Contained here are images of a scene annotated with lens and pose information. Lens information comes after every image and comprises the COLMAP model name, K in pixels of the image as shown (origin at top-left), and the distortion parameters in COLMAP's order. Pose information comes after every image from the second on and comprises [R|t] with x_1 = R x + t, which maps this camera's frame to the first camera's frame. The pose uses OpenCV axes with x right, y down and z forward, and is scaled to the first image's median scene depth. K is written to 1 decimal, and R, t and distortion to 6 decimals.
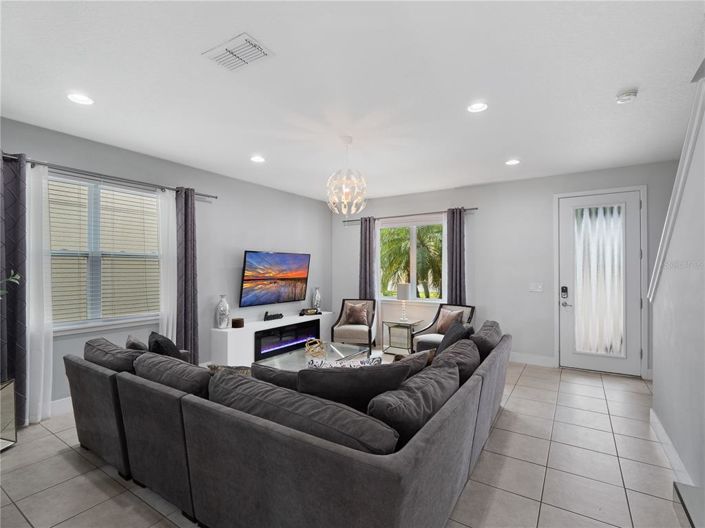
lens RADIAL K [[341.7, 0, 351.8], [0, 341.7, 267.8], [0, 0, 1]] dist [-0.017623, -0.000654]
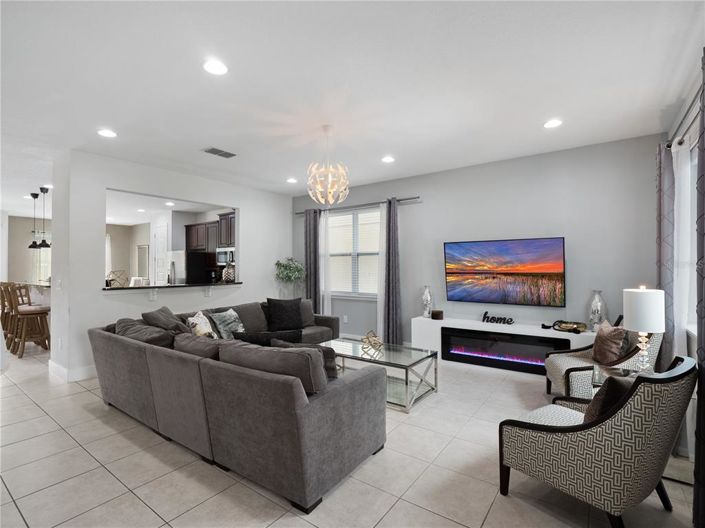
lens RADIAL K [[341.7, 0, 351.8], [0, 341.7, 267.8], [0, 0, 1]] dist [-0.017623, -0.000654]
pose [[-0.059416, 0.003622, -0.998227, 0.648436], [0.008794, 0.999957, 0.003105, 0.015446], [0.998195, -0.008594, -0.059445, 0.761023]]
